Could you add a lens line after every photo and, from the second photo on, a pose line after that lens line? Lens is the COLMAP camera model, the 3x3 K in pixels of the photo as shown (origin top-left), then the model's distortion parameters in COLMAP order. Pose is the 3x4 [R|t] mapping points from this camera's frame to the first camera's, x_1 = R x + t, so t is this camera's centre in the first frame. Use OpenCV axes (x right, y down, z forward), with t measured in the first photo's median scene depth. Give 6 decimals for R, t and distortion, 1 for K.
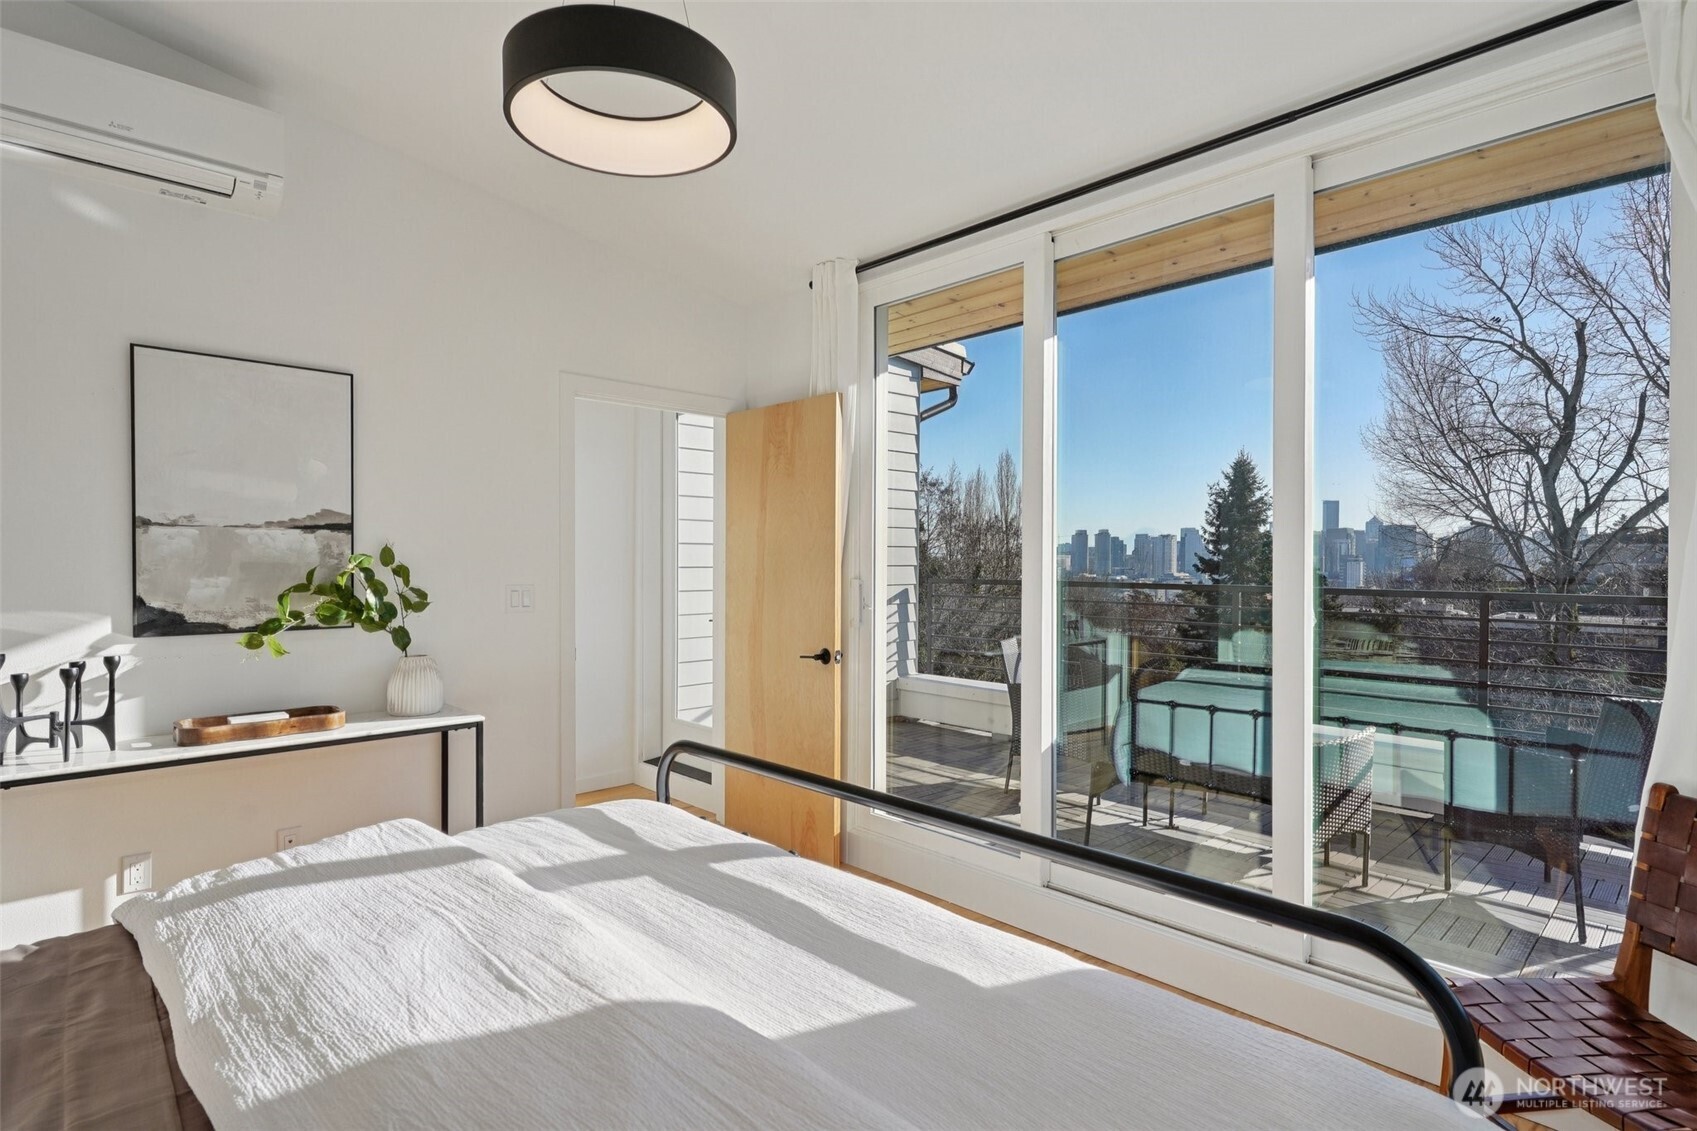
lens RADIAL K [[855.7, 0, 854.5], [0, 855.7, 563.4], [0, 0, 1]] dist [0.011531, -0.001085]
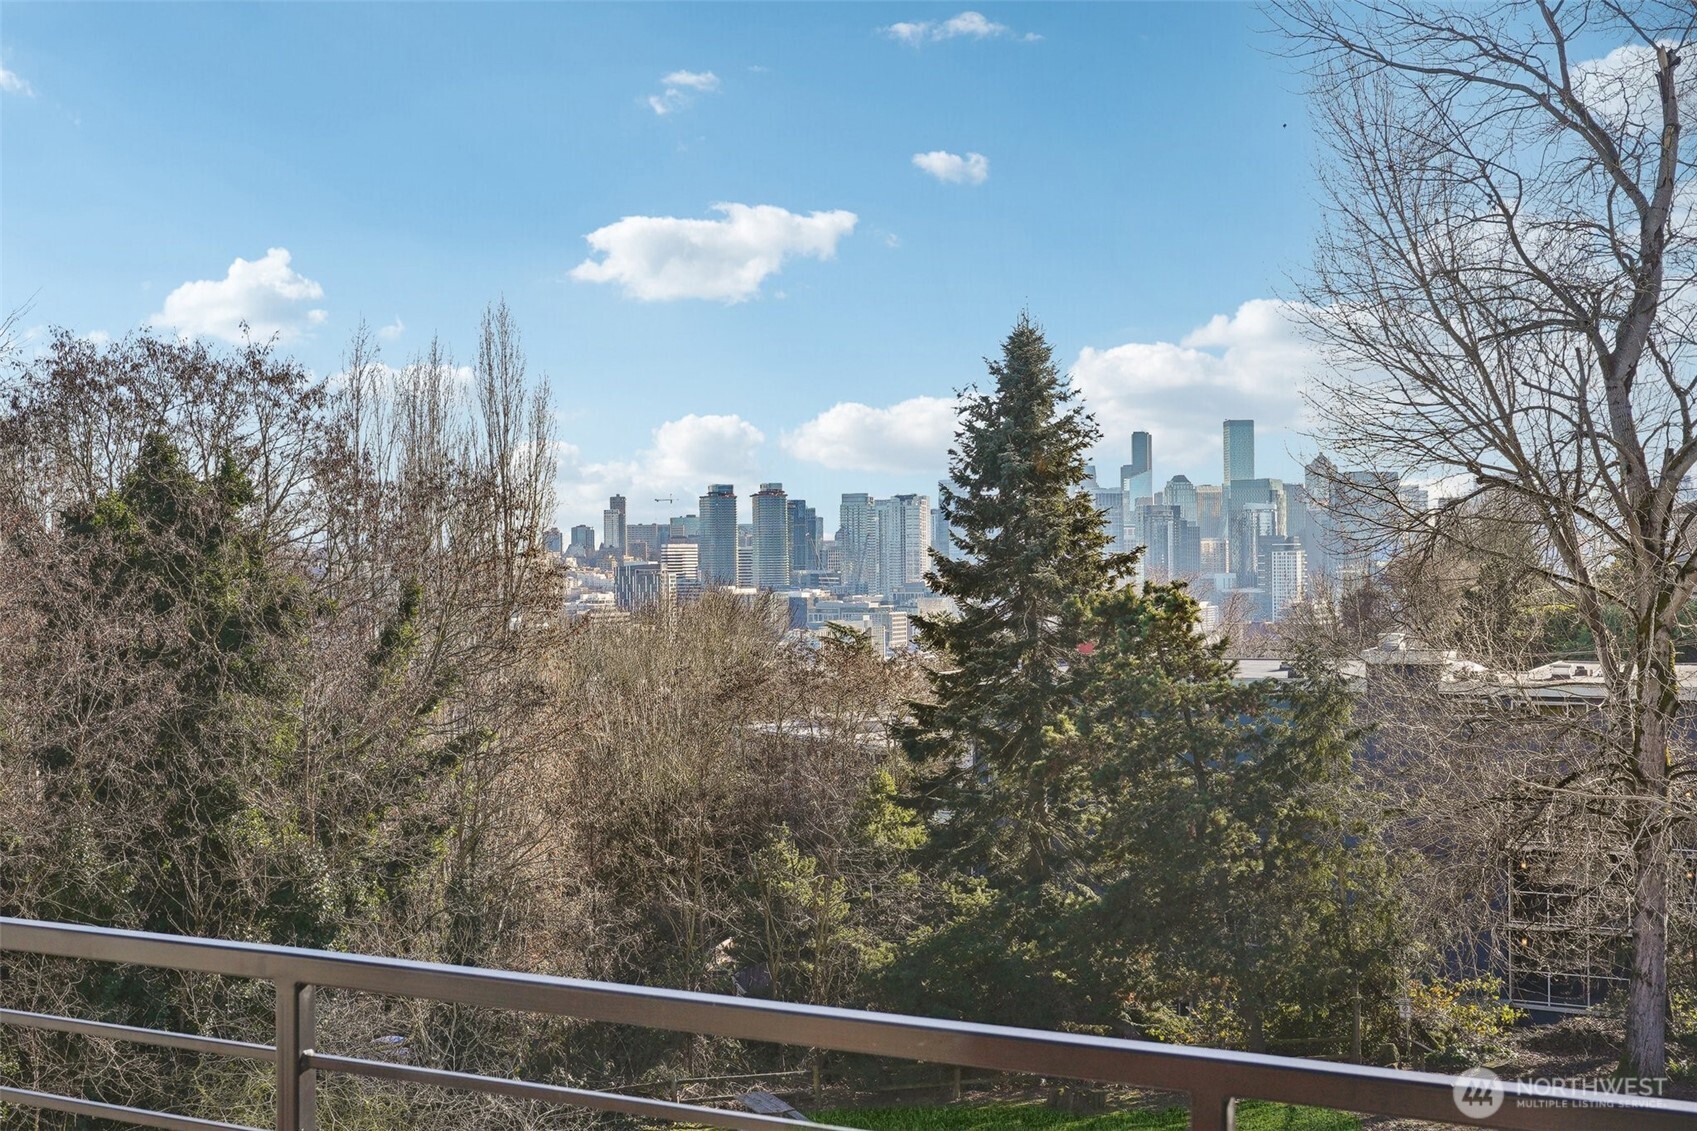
lens RADIAL K [[2004.5, 0, 846.5], [0, 2004.5, 508.2], [0, 0, 1]] dist [0.019185, 0.026046]
pose [[0.952951, -0.007150, 0.303039, 0.069809], [0.014809, 0.999626, -0.022983, -0.011388], [-0.302761, 0.026389, 0.952701, 0.082015]]
